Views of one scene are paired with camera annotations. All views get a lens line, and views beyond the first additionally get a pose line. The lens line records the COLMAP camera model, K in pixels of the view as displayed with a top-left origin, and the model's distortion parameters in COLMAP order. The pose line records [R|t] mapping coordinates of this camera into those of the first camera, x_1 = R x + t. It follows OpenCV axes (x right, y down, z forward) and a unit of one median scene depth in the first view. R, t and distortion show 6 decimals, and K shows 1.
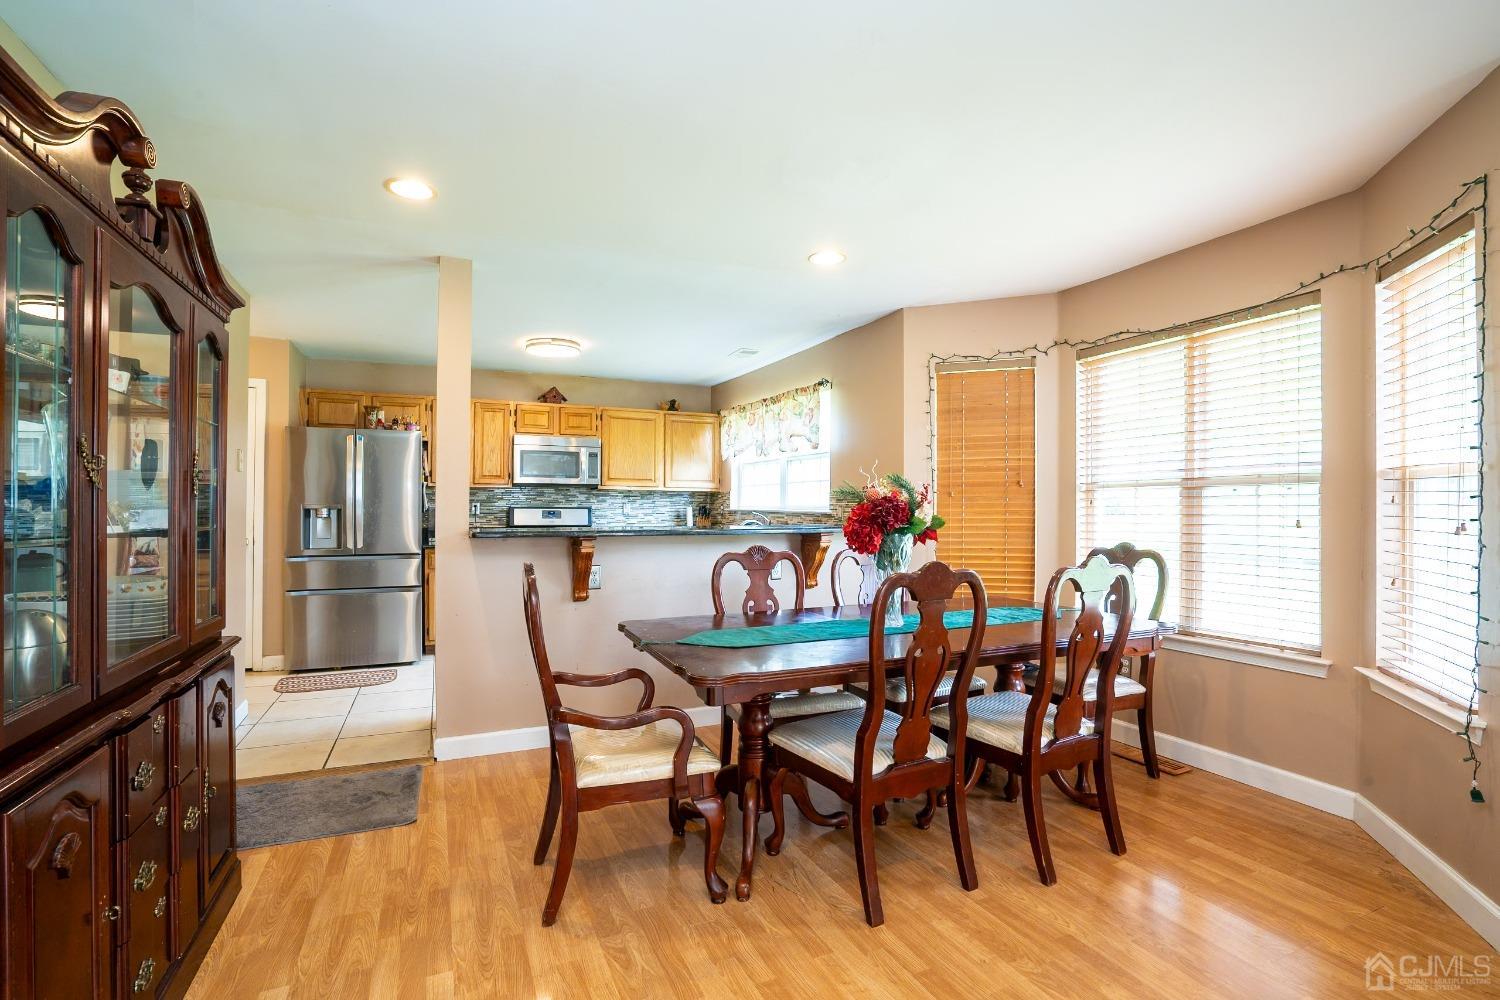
lens RADIAL K [[695.5, 0, 746.3], [0, 695.5, 504.6], [0, 0, 1]] dist [-0.046684, 0.009196]
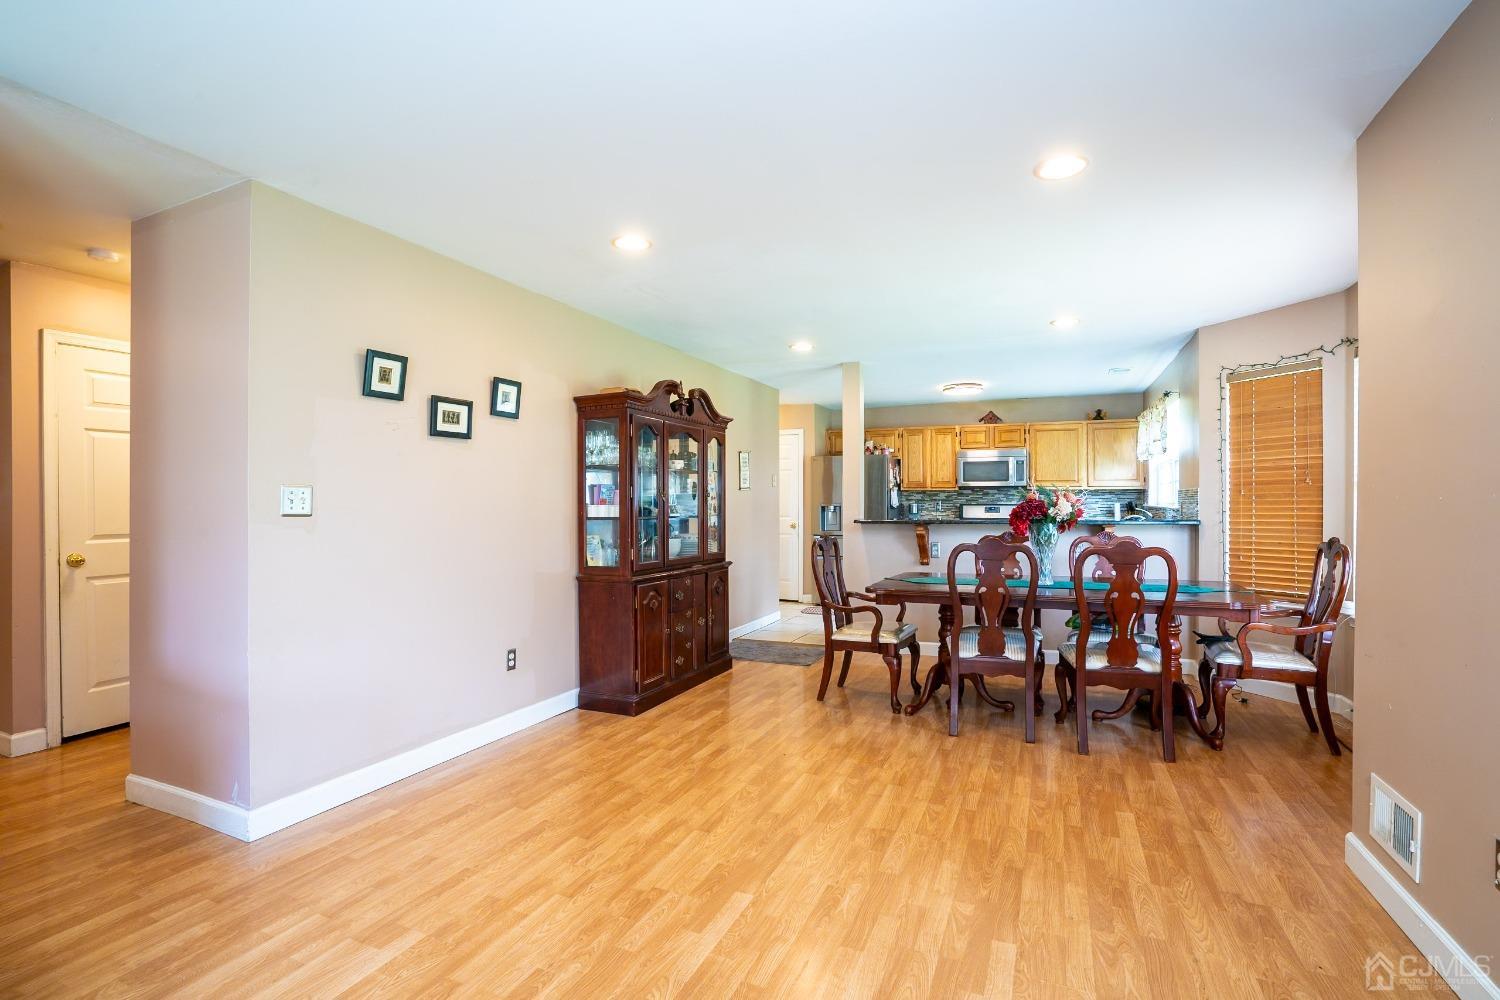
lens RADIAL K [[695.5, 0, 751.9], [0, 695.5, 497.1], [0, 0, 1]] dist [-0.046684, 0.009196]
pose [[0.673918, -0.012279, -0.738704, 0.426617], [0.009921, 0.999922, -0.007570, -0.004967], [0.738740, -0.002227, 0.673987, -0.227073]]
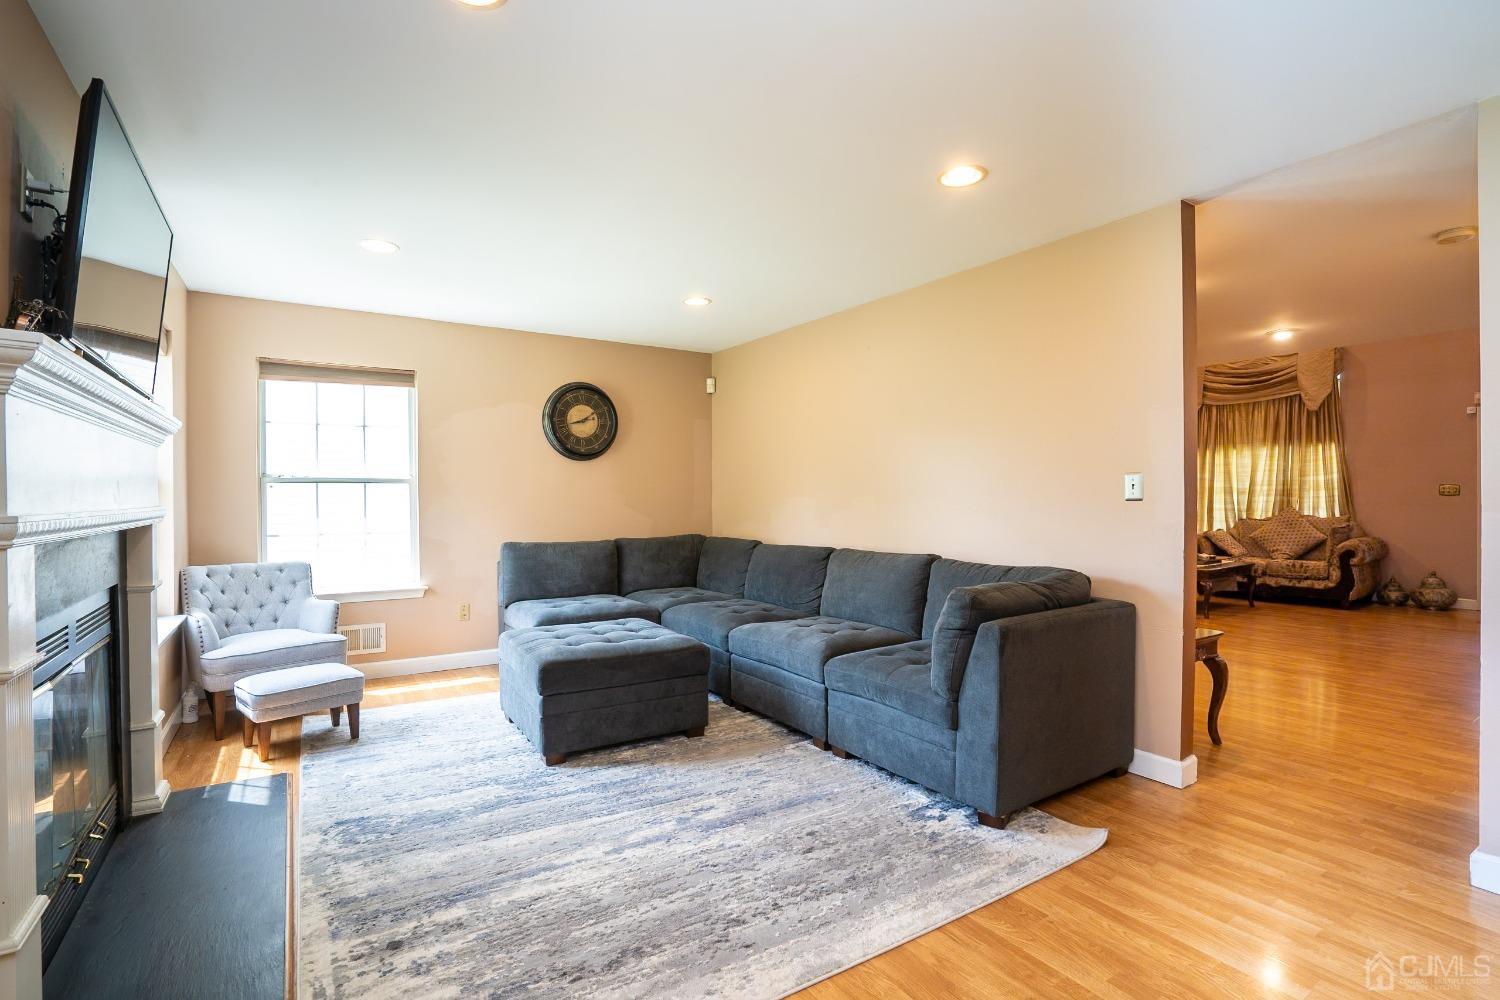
lens RADIAL K [[695.5, 0, 744.4], [0, 695.5, 505.3], [0, 0, 1]] dist [-0.046684, 0.009196]
pose [[-0.988084, 0.003561, -0.153877, 0.332633], [0.003289, 0.999993, 0.002022, 0.000319], [0.153883, 0.001492, -0.988088, 0.139231]]
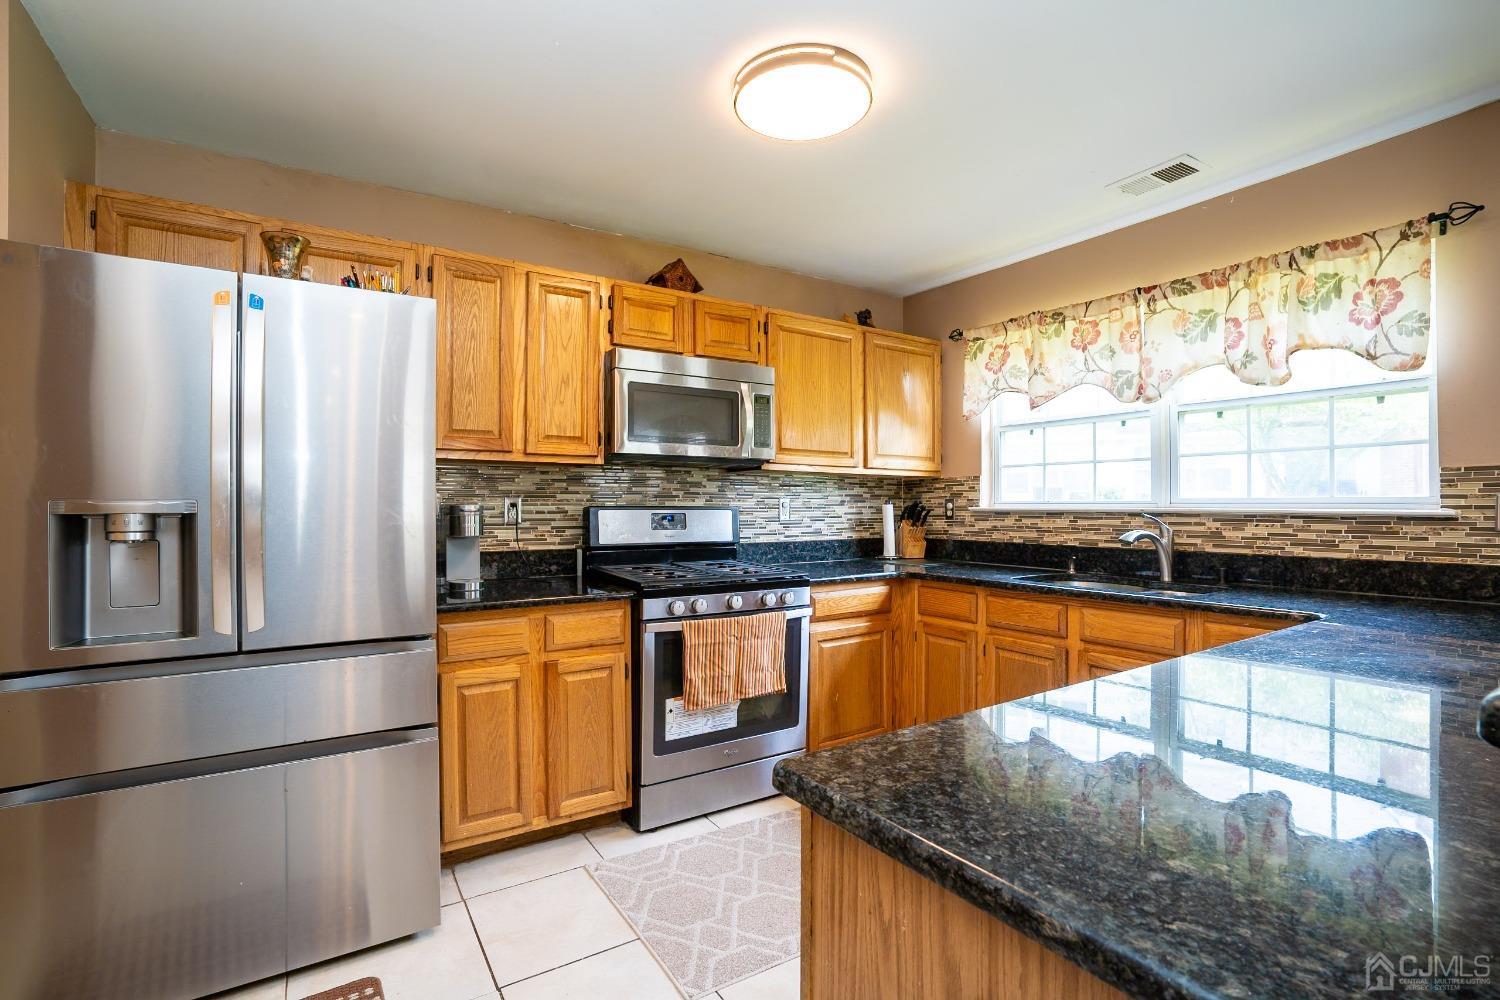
lens RADIAL K [[695.5, 0, 747.7], [0, 695.5, 499.5], [0, 0, 1]] dist [-0.046684, 0.009196]
pose [[0.988435, -0.004276, 0.151587, -0.347899], [0.005197, 0.999970, -0.005685, 0.001954], [-0.151558, 0.006407, 0.988428, 0.588730]]
